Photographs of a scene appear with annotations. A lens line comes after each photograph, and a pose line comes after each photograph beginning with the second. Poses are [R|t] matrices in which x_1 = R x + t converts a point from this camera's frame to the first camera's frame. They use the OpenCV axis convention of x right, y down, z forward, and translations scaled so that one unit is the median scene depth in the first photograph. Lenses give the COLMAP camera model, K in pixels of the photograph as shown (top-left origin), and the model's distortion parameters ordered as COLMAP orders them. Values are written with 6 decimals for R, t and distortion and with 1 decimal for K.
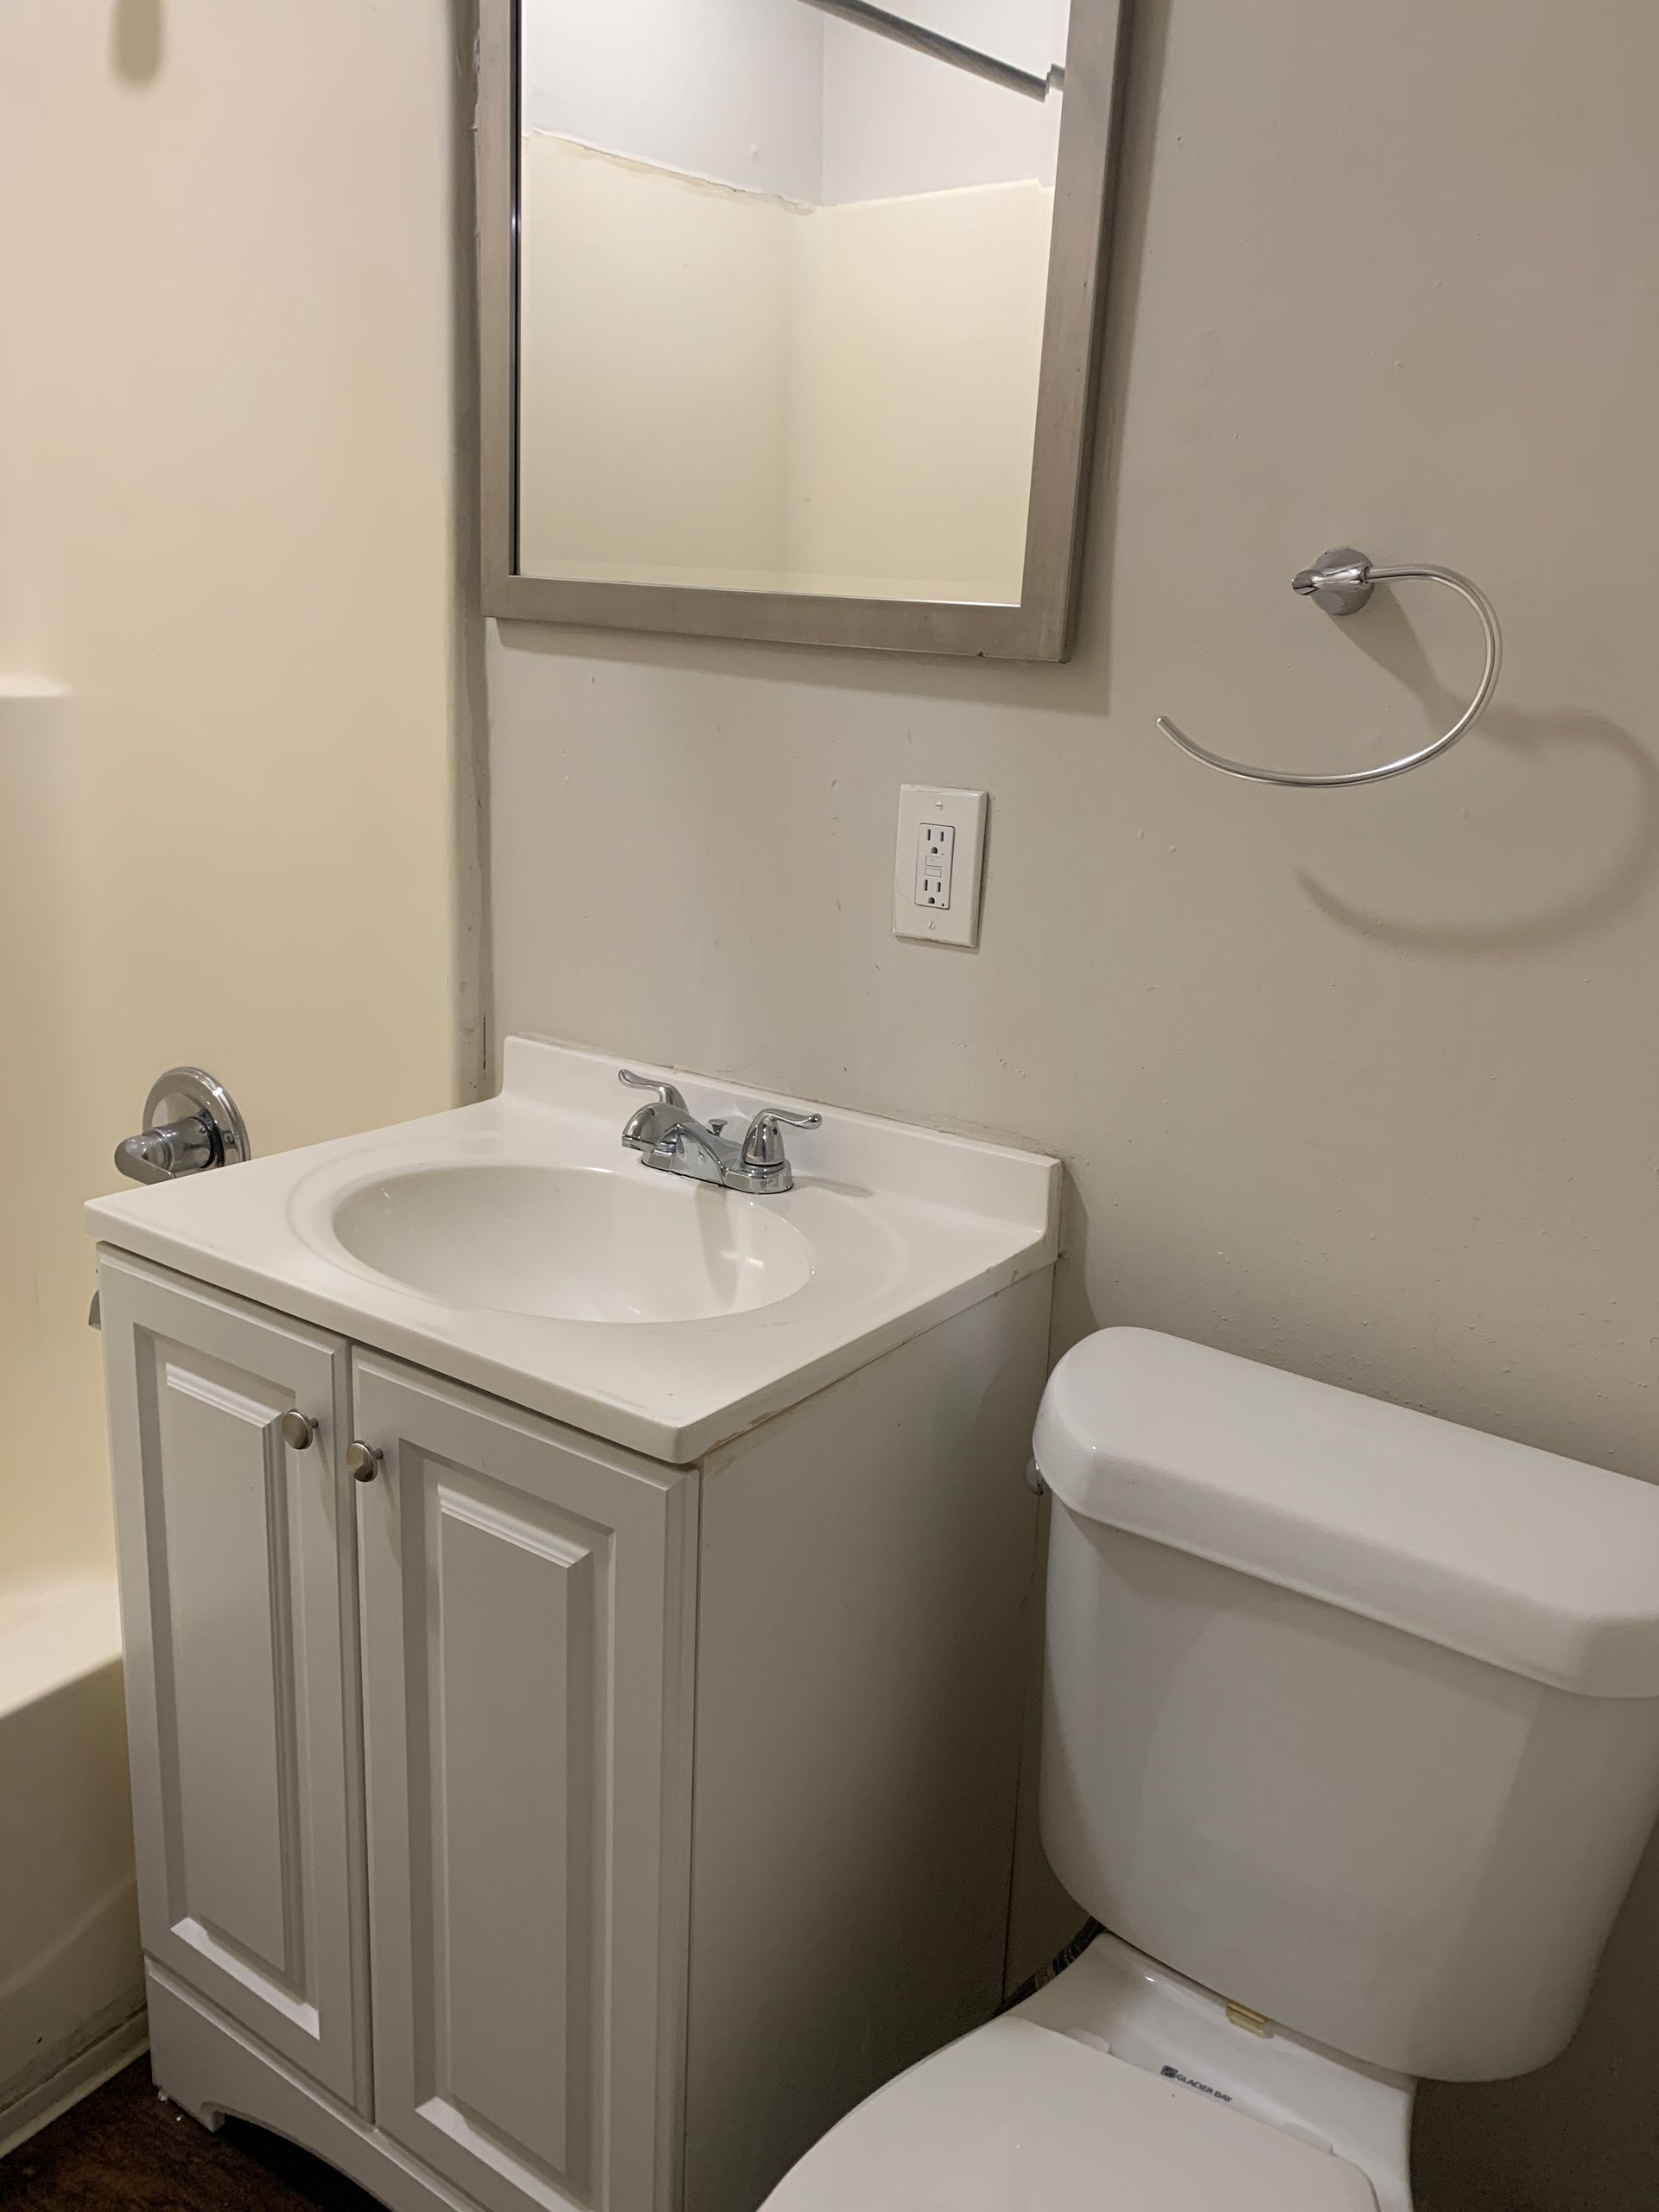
lens RADIAL K [[1637.5, 0, 834.1], [0, 1637.5, 1090.2], [0, 0, 1]] dist [-0.000082, 0.004081]
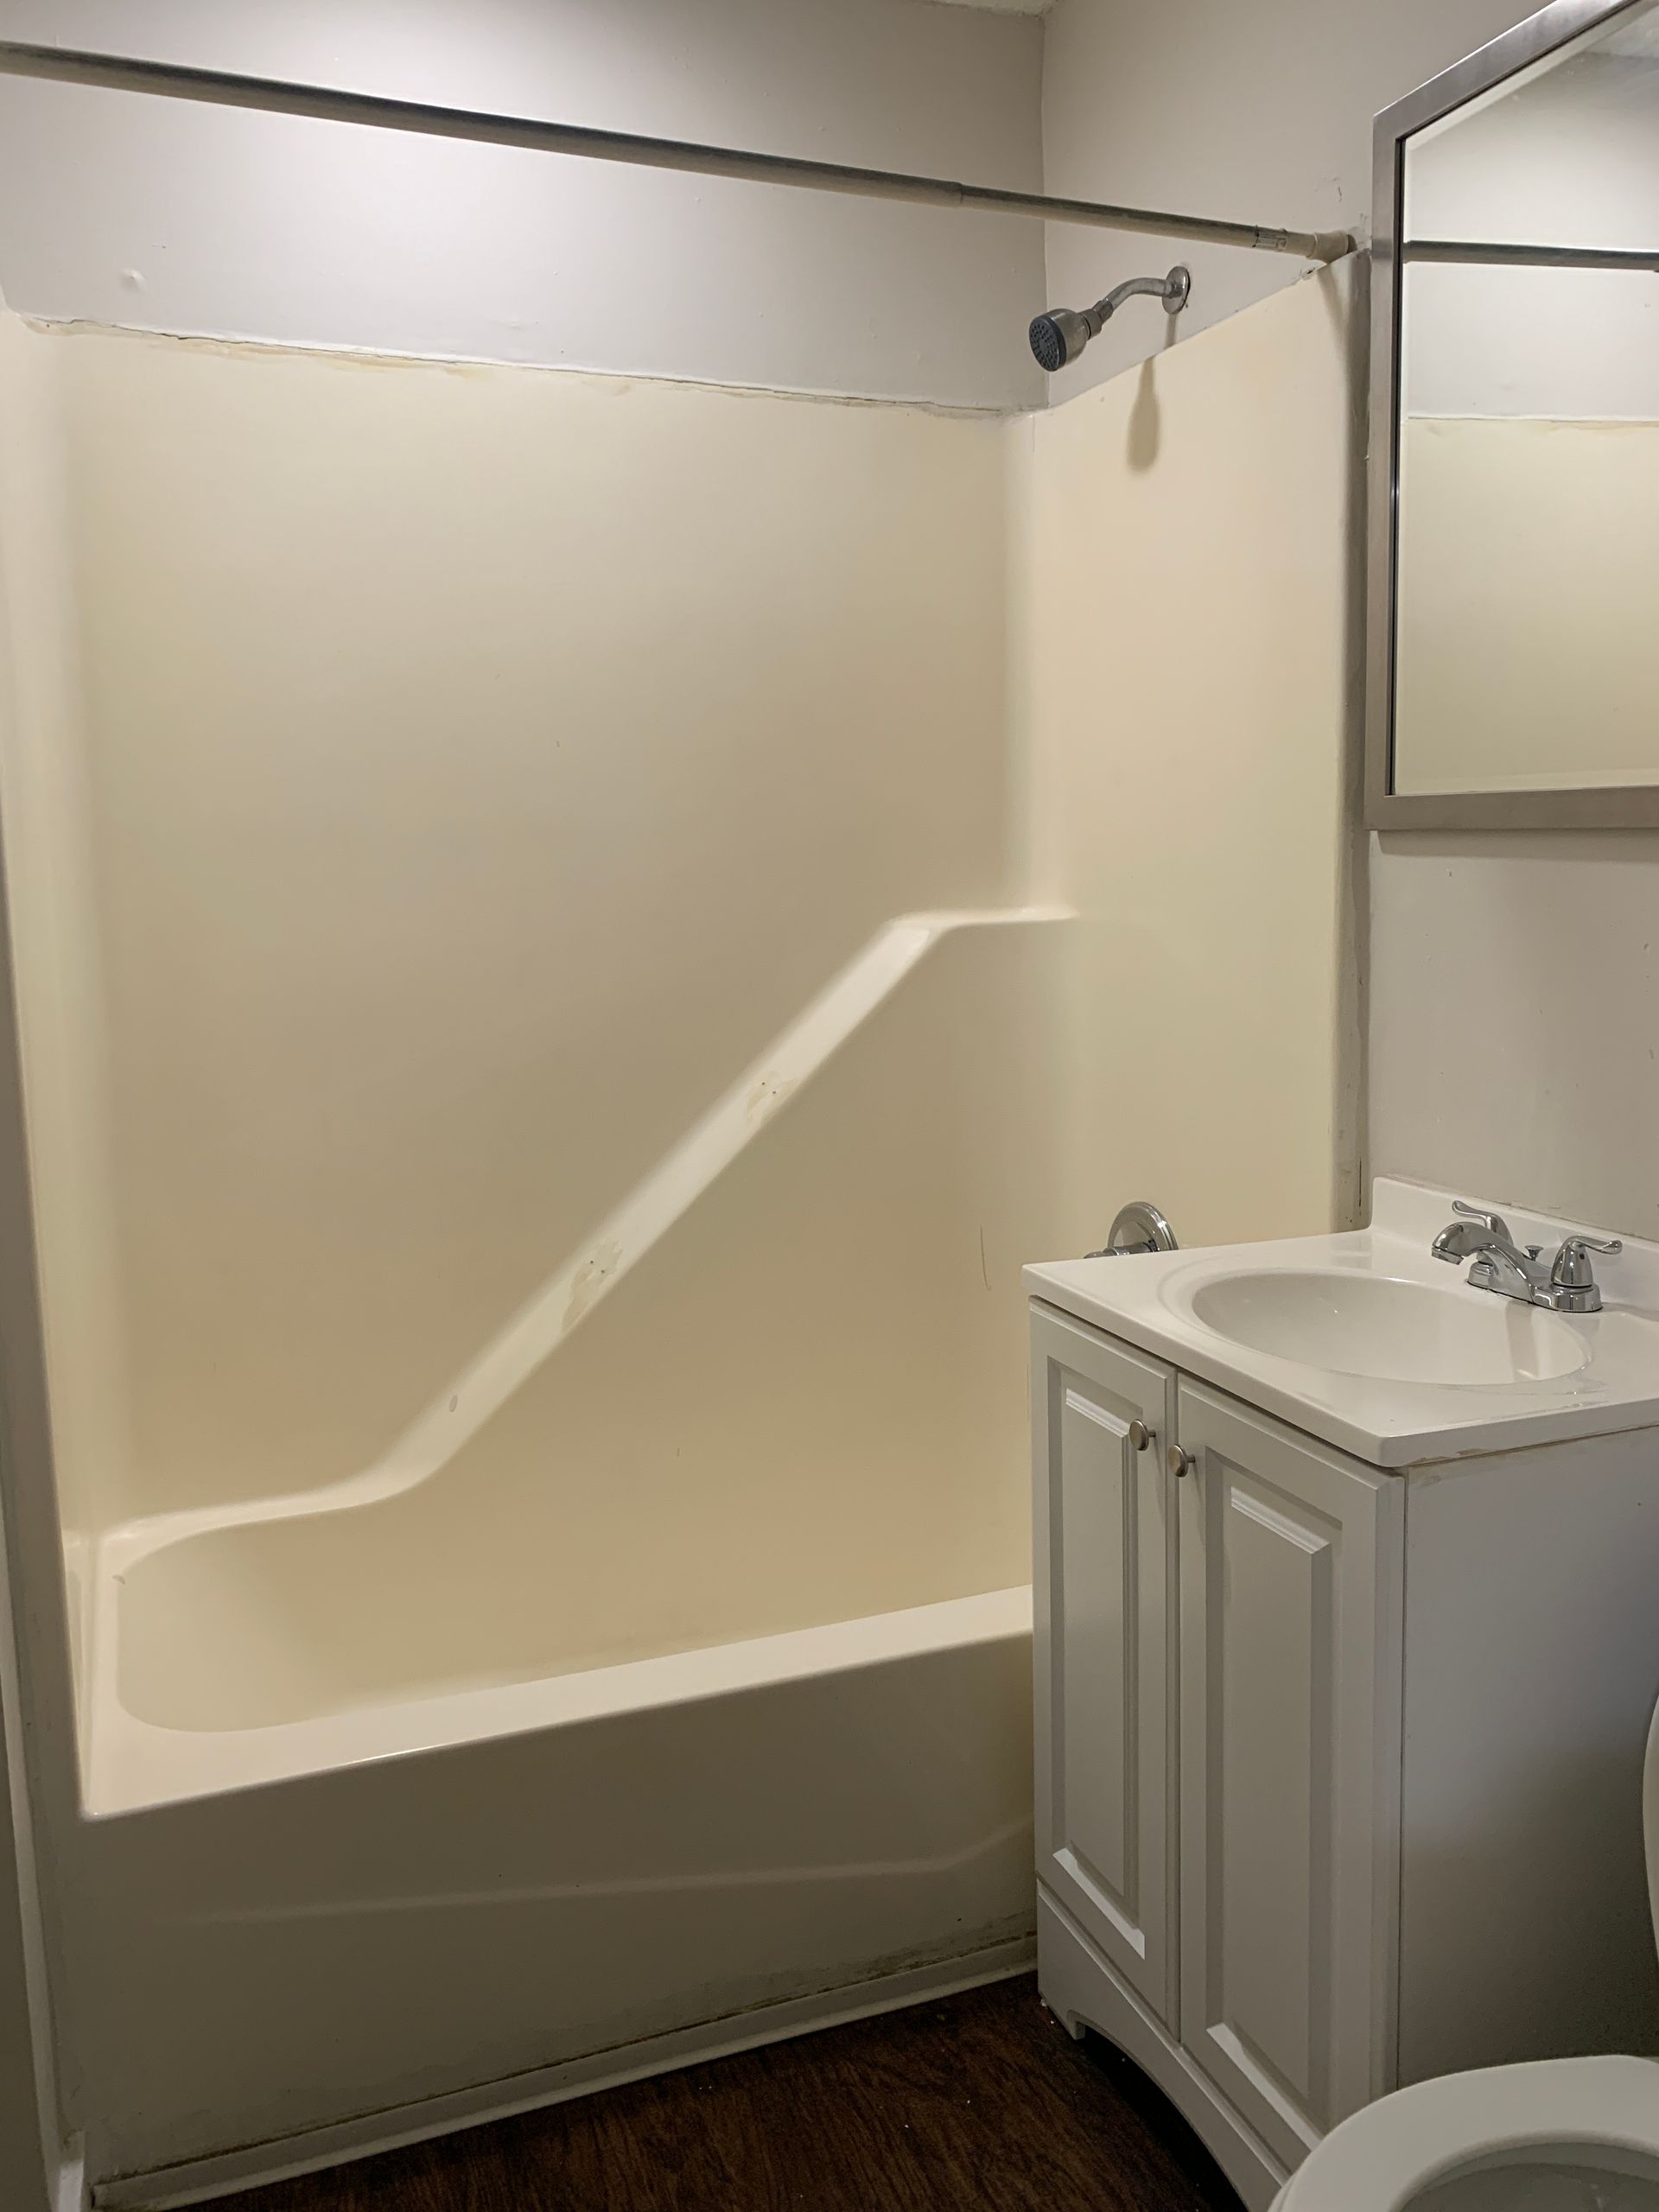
lens RADIAL K [[1721.6, 0, 829.5], [0, 1721.6, 1106.0], [0, 0, 1]] dist [0.008274, -0.012162]
pose [[0.804673, 0.008081, -0.593664, 0.248425], [-0.086661, 0.990797, -0.103976, 0.090084], [0.587360, 0.135114, 0.797968, -0.253335]]
